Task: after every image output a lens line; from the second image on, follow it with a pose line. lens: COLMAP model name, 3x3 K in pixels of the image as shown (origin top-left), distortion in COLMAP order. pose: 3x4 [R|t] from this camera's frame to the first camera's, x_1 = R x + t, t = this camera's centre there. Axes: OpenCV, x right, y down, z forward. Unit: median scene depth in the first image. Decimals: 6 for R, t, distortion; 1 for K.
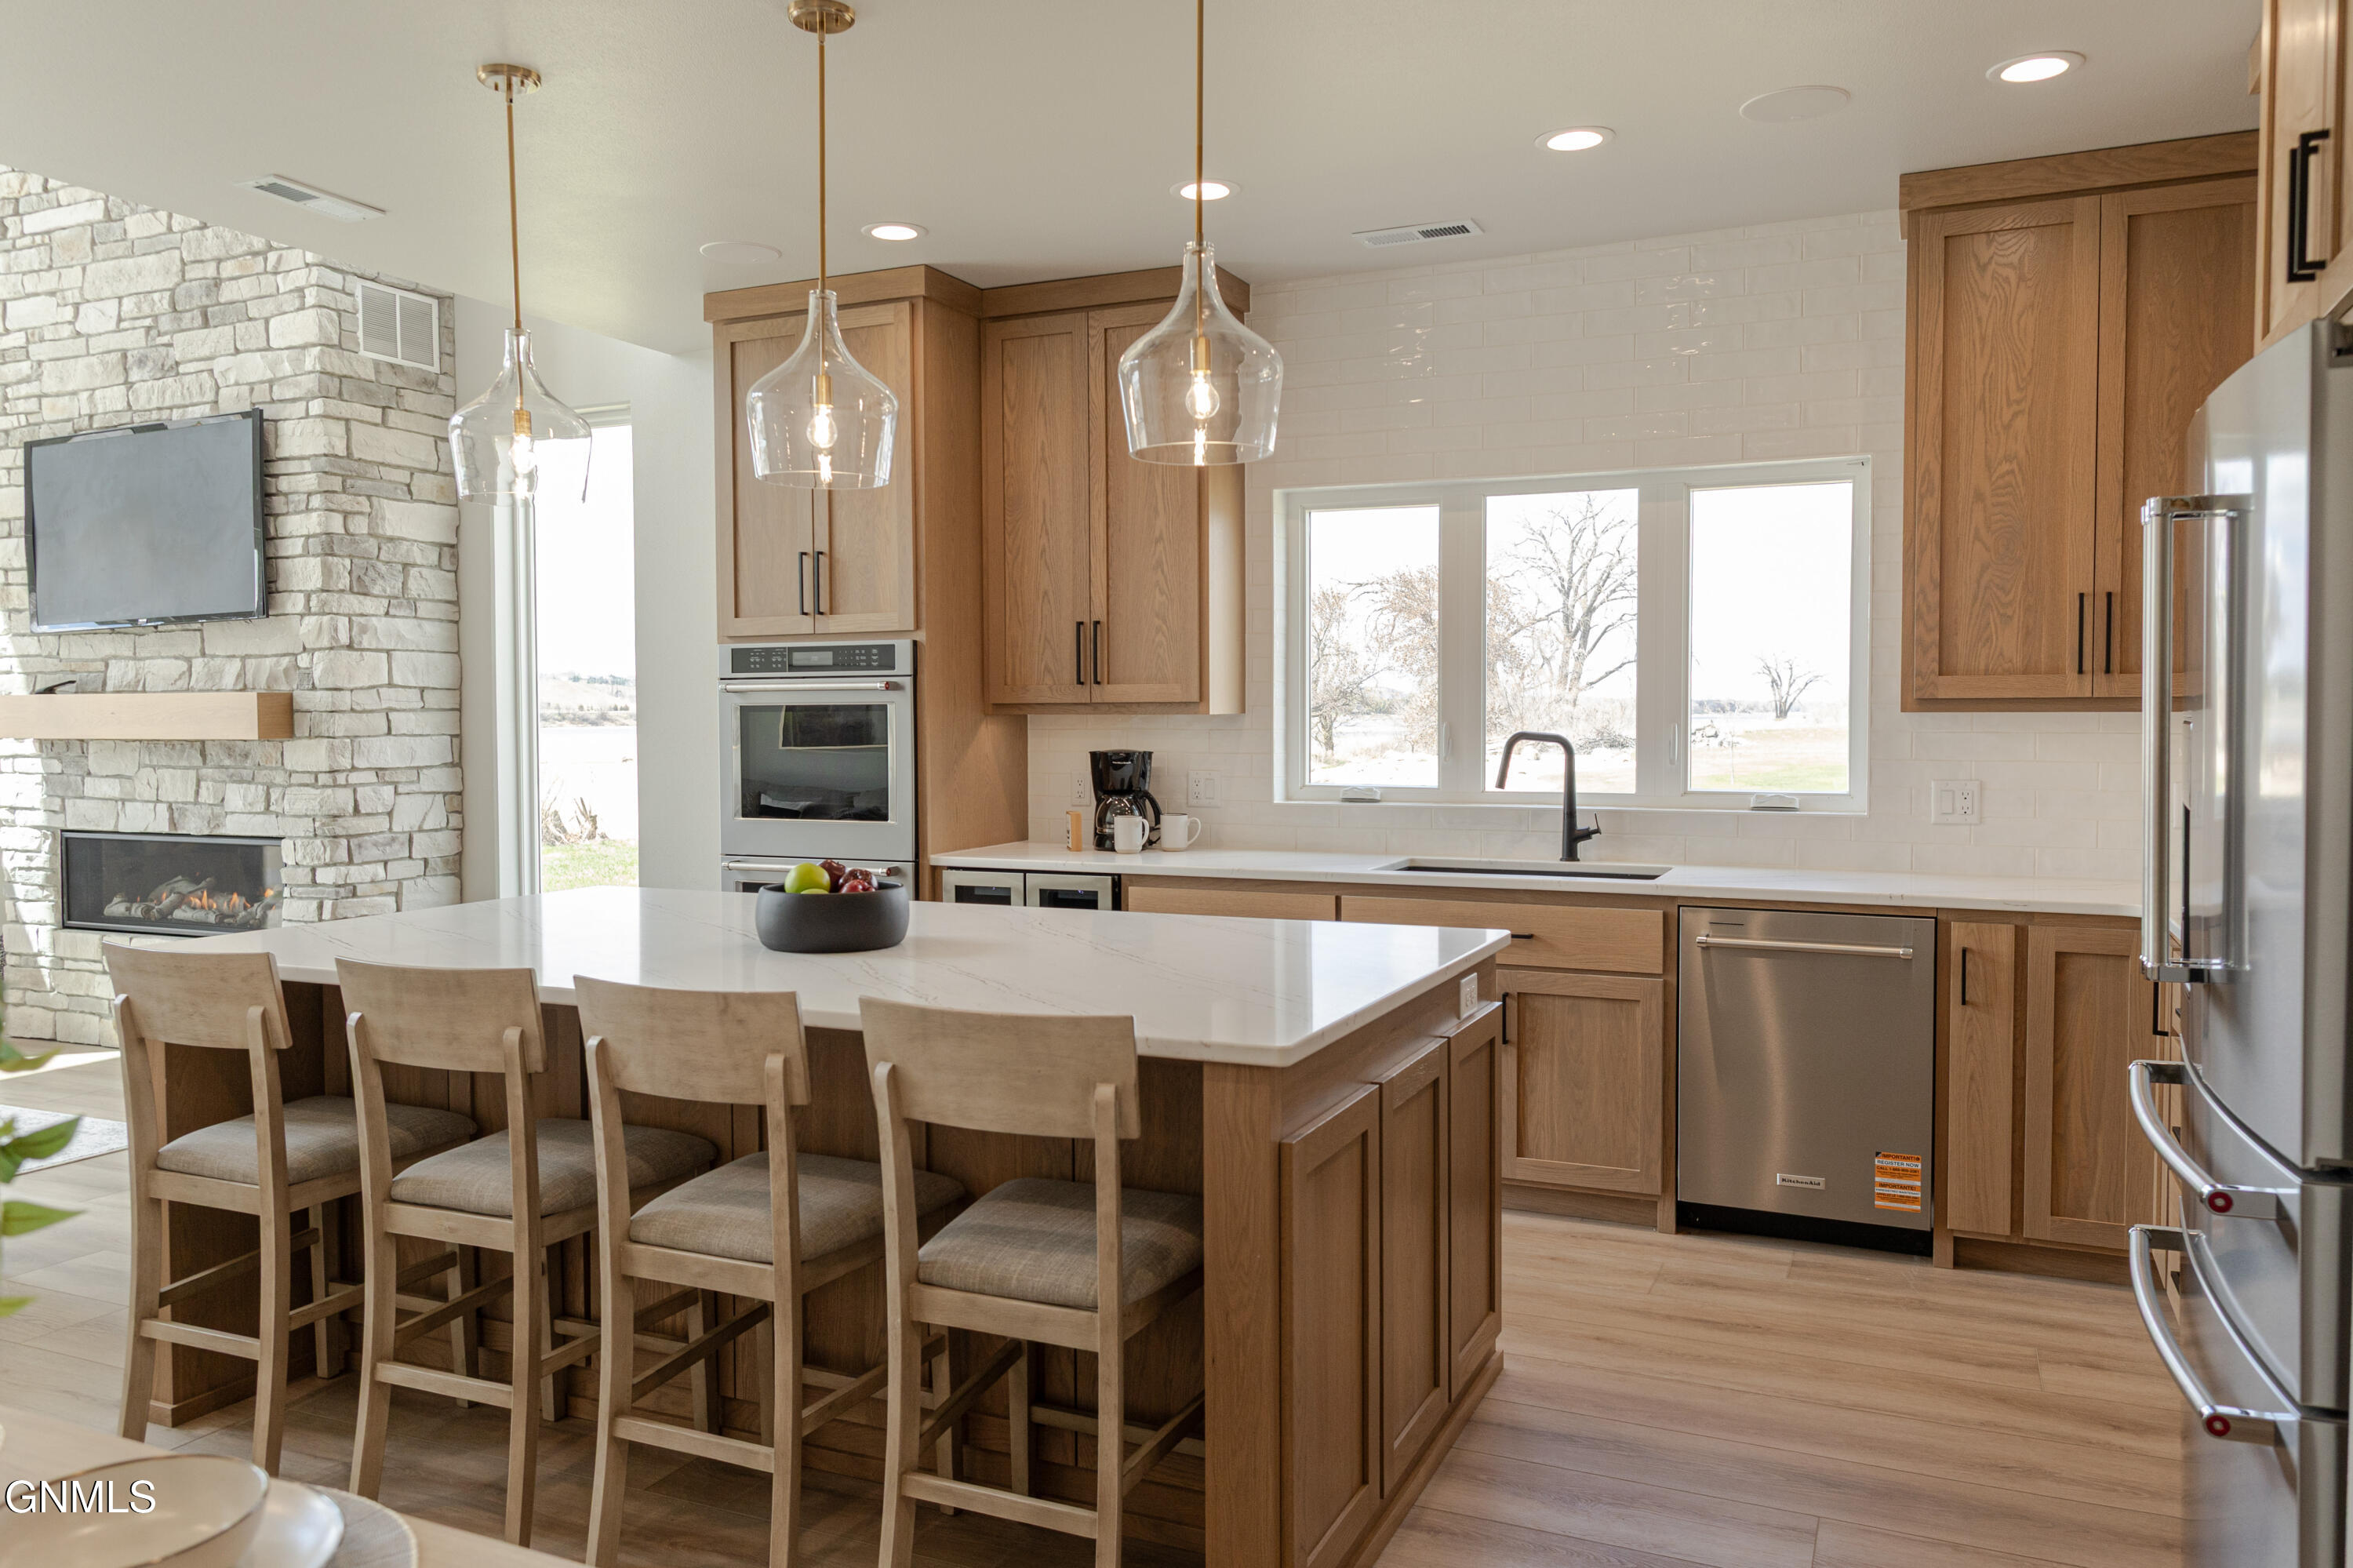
lens RADIAL K [[1686.5, 0, 1155.6], [0, 1686.5, 765.0], [0, 0, 1]] dist [0.010305, 0.002664]
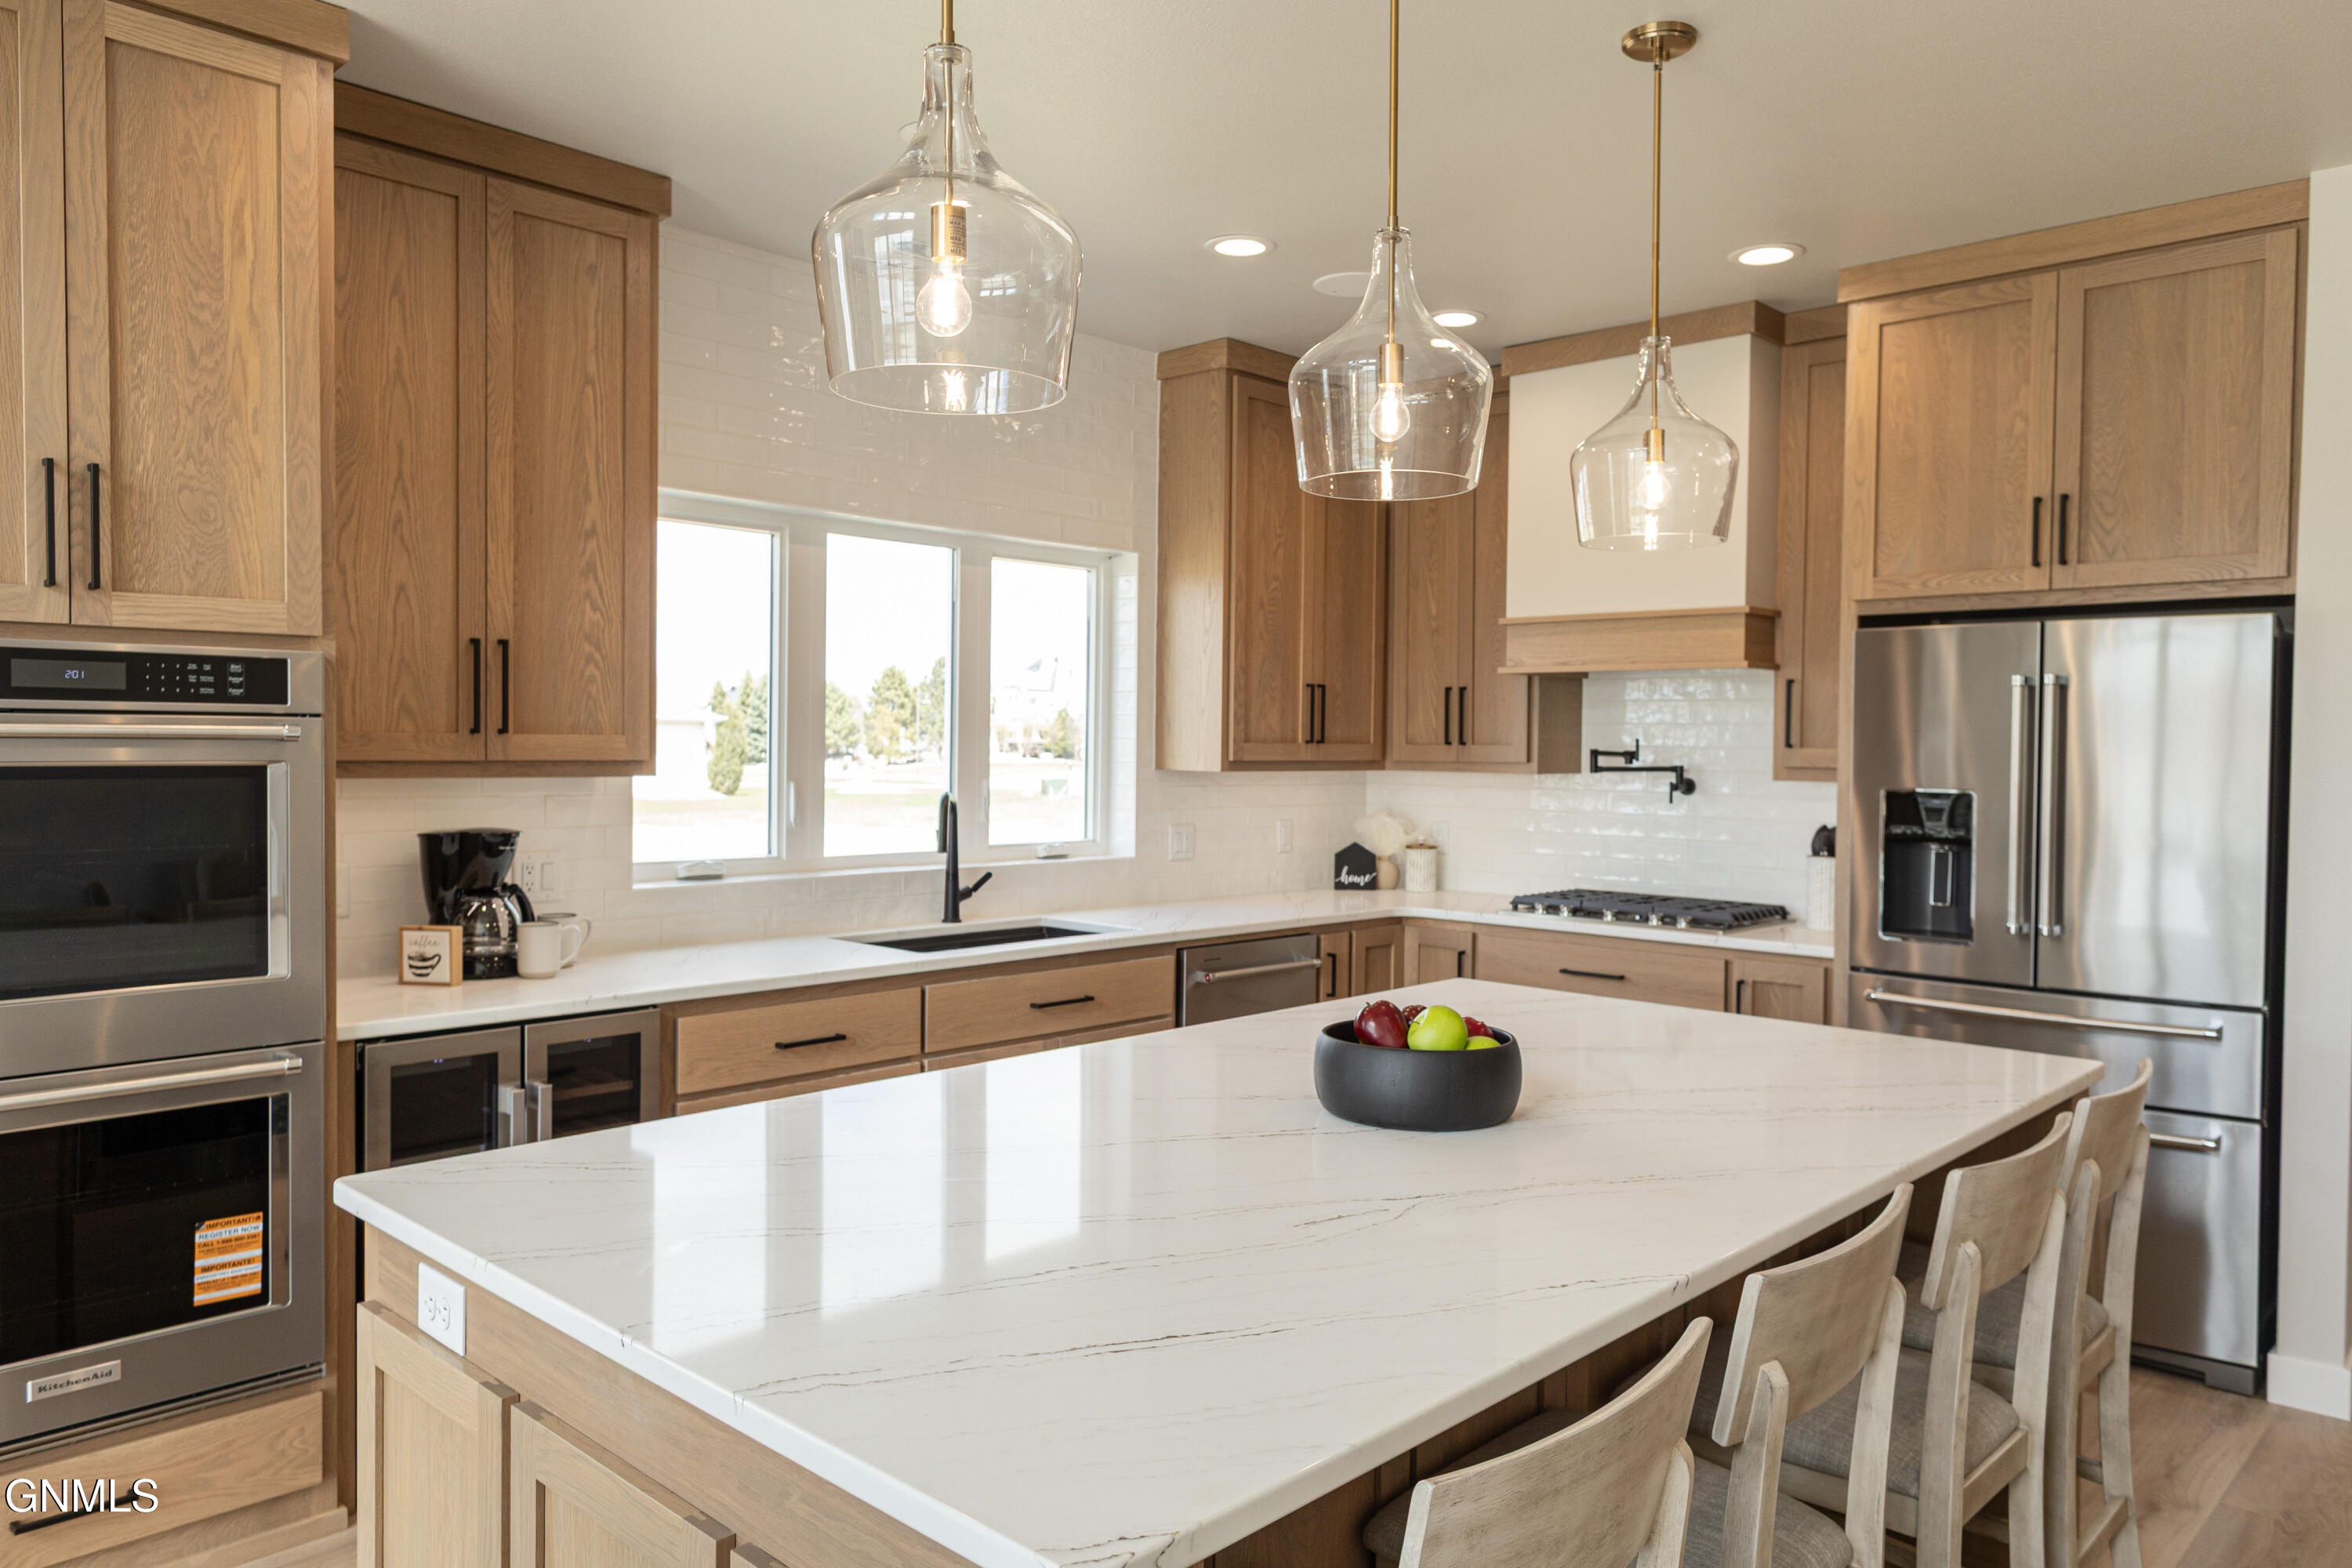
lens RADIAL K [[1592.8, 0, 1174.4], [0, 1592.8, 776.8], [0, 0, 1]] dist [0.010729, -0.001949]
pose [[0.328382, -0.012959, 0.944456, -0.455109], [0.018714, 0.999799, 0.007212, -0.024780], [-0.944360, 0.015306, 0.328558, 0.443362]]
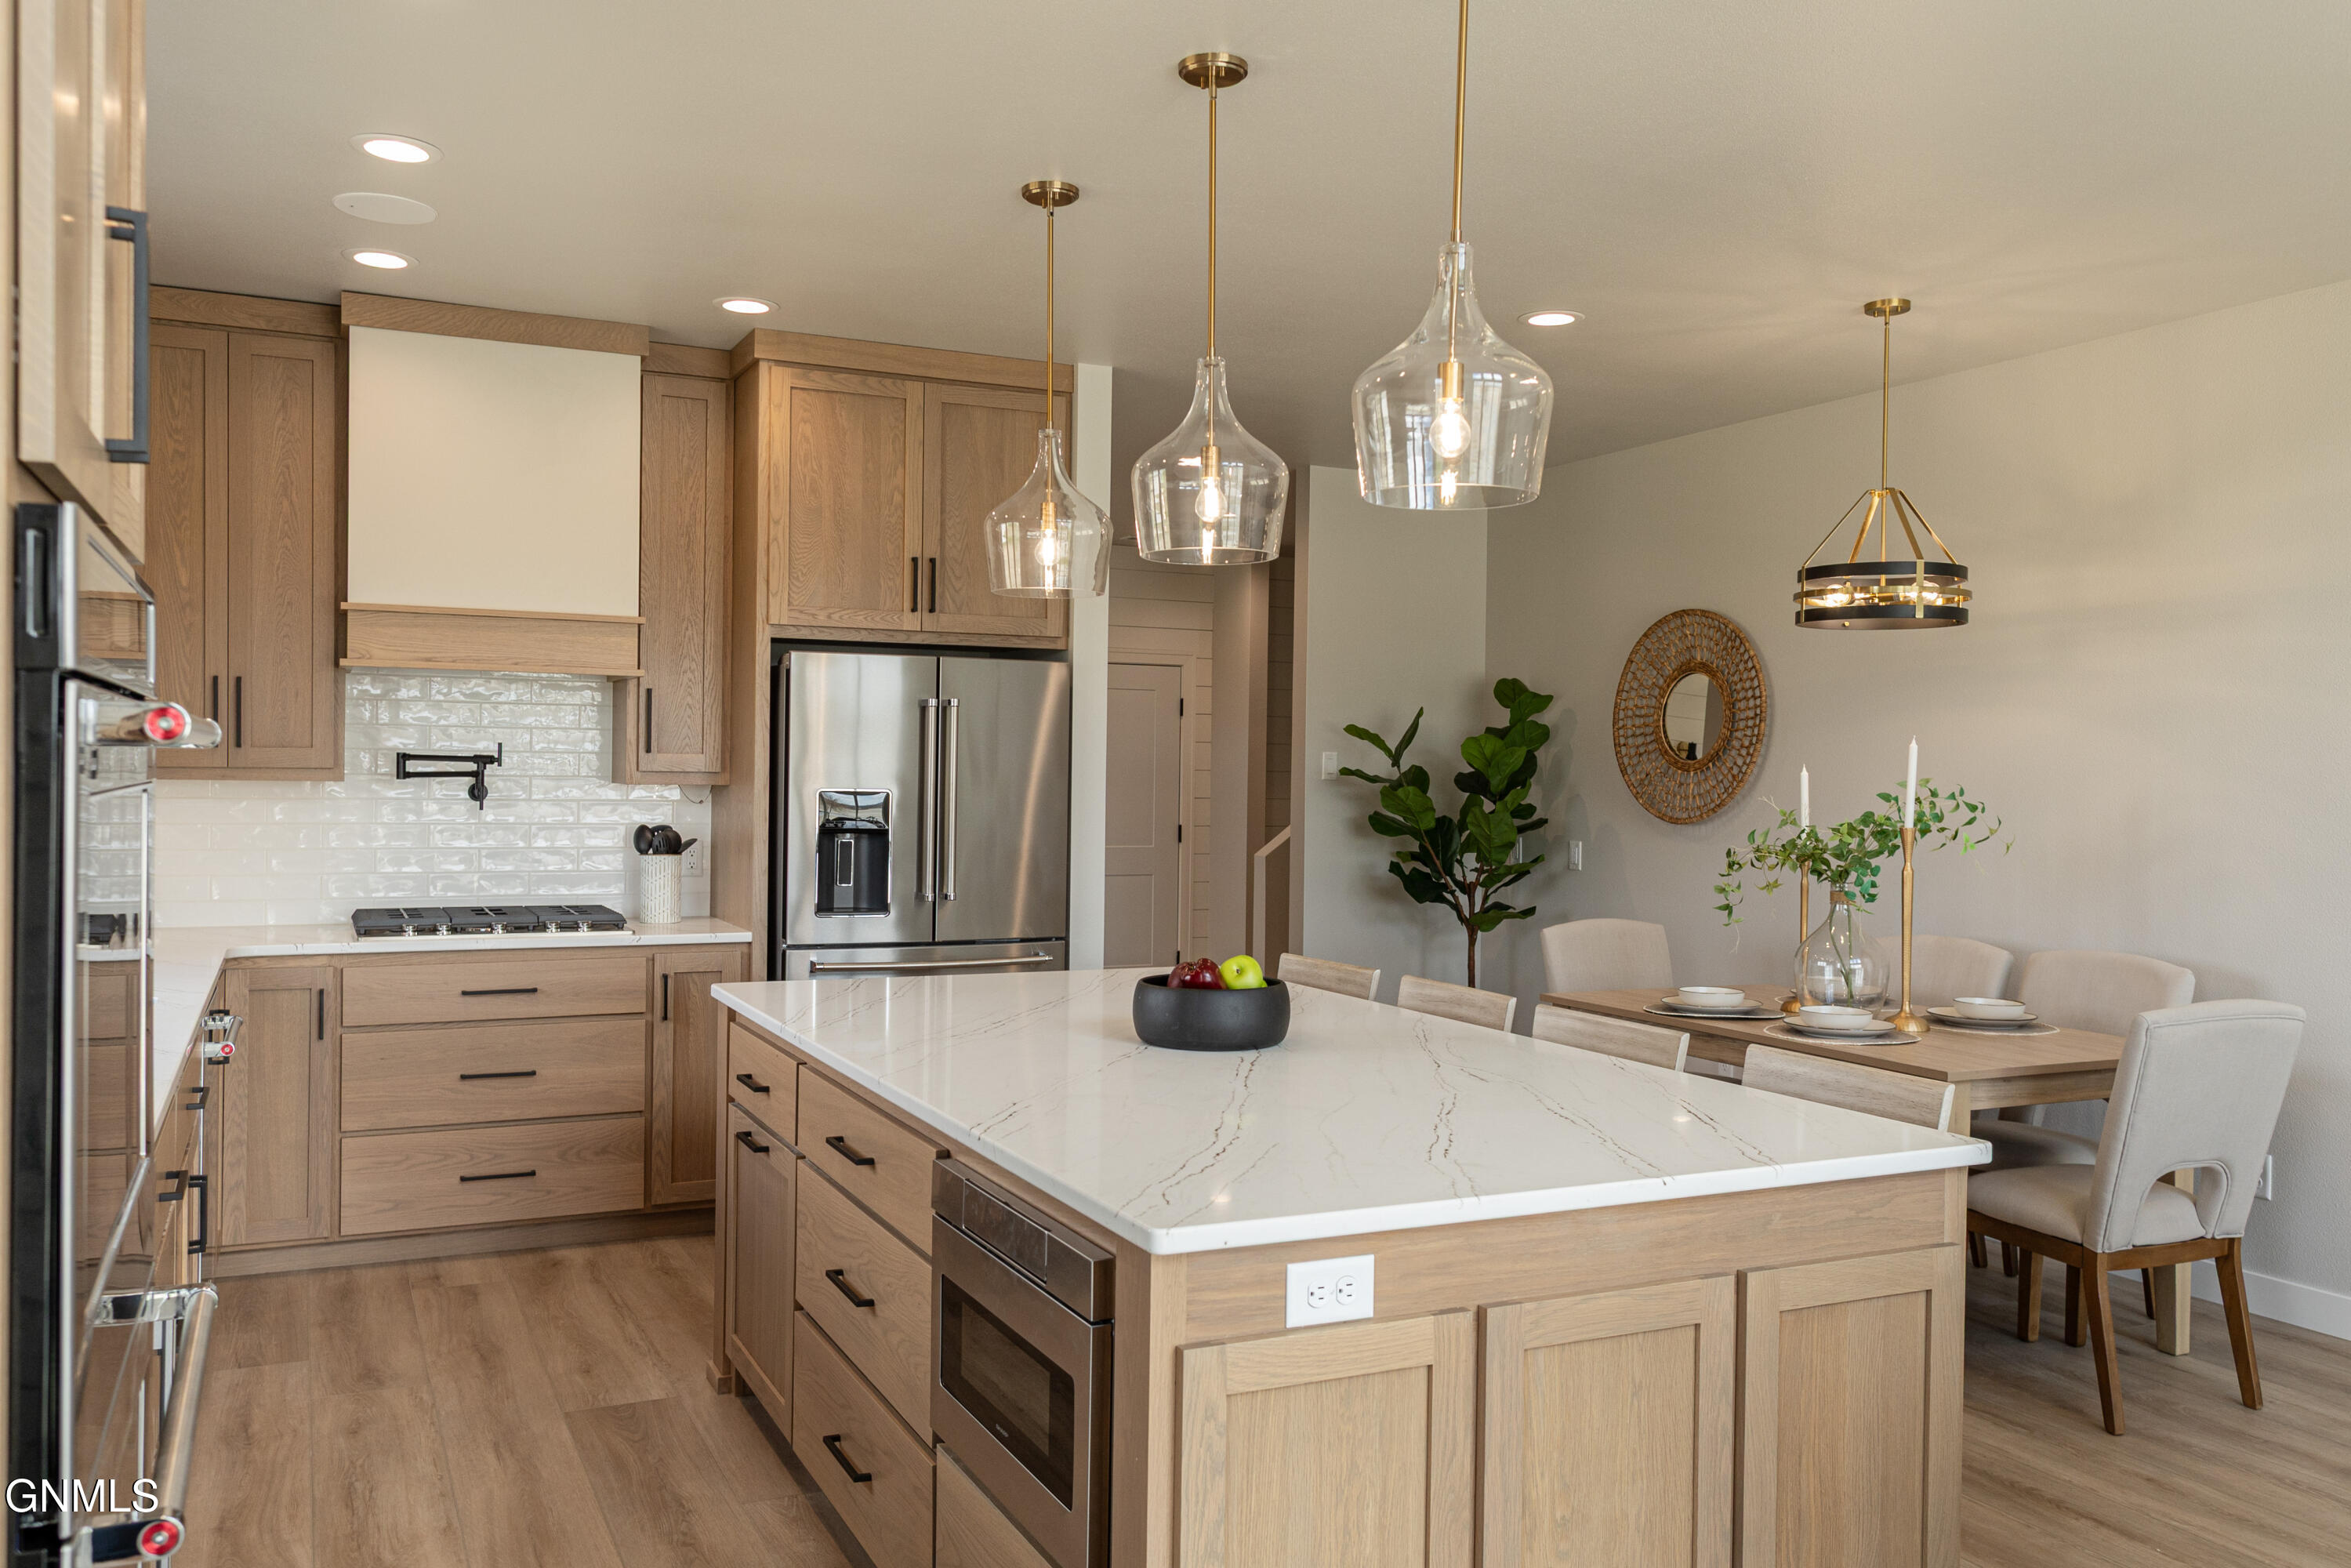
lens RADIAL K [[1815.0, 0, 1151.1], [0, 1815.0, 786.2], [0, 0, 1]] dist [0.011367, 0.003830]
pose [[-0.761293, -0.013271, 0.648272, -0.428131], [0.010011, 0.999431, 0.032217, -0.037318], [-0.648331, 0.031017, -0.760727, 0.927594]]
